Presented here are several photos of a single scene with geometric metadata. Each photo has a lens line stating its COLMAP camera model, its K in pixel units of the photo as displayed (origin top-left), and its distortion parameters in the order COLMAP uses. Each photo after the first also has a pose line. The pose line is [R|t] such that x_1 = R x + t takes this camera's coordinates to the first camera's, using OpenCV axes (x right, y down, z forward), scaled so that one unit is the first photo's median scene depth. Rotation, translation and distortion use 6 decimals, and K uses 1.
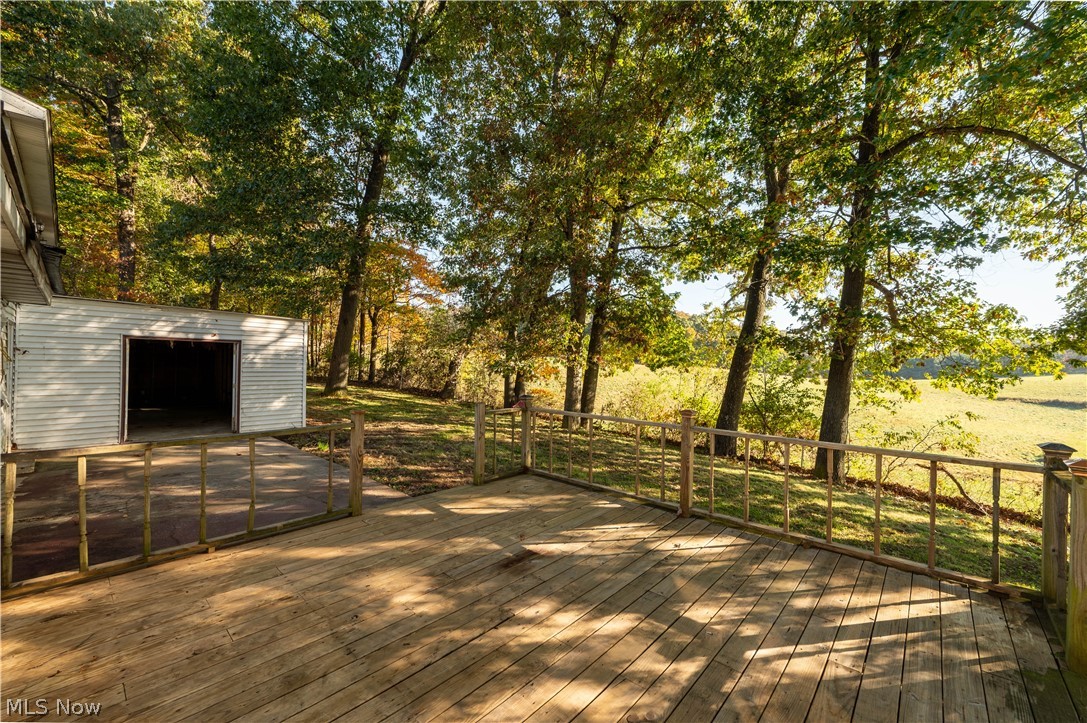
lens RADIAL K [[429.5, 0, 545.5], [0, 429.5, 364.9], [0, 0, 1]] dist [-0.000361, -0.000129]
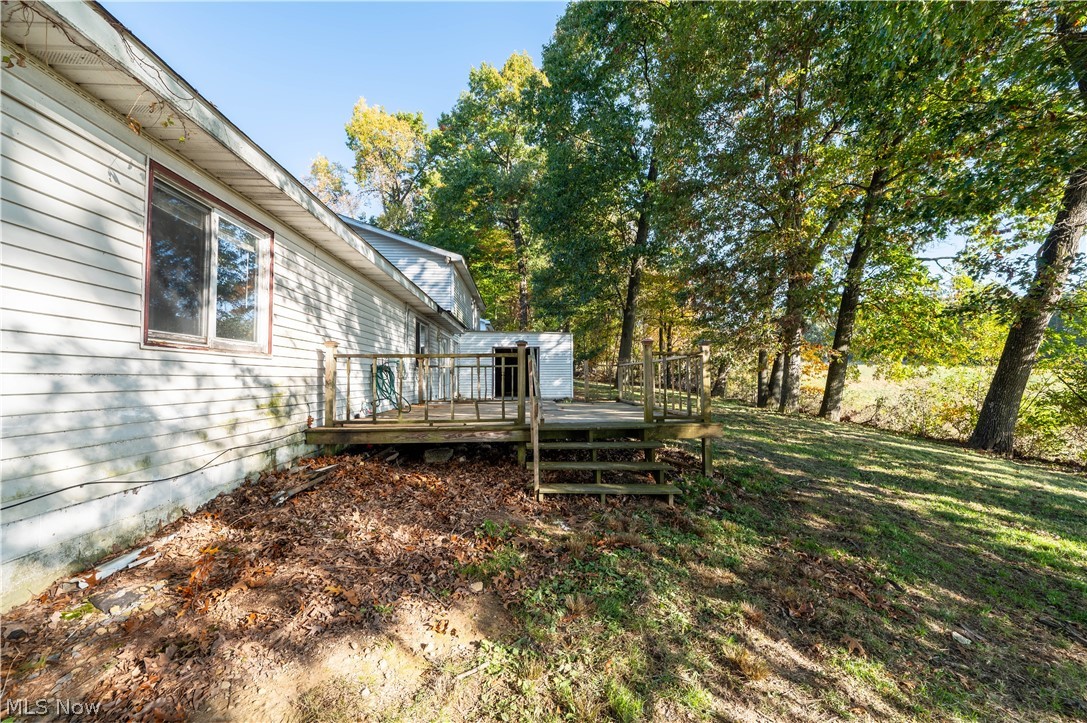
lens RADIAL K [[429.5, 0, 544.0], [0, 429.5, 360.8], [0, 0, 1]] dist [-0.000361, -0.000129]
pose [[0.706784, -0.050072, -0.705655, 0.544150], [0.015165, 0.998335, -0.055651, 0.095704], [0.707267, 0.028632, 0.706367, -0.248140]]
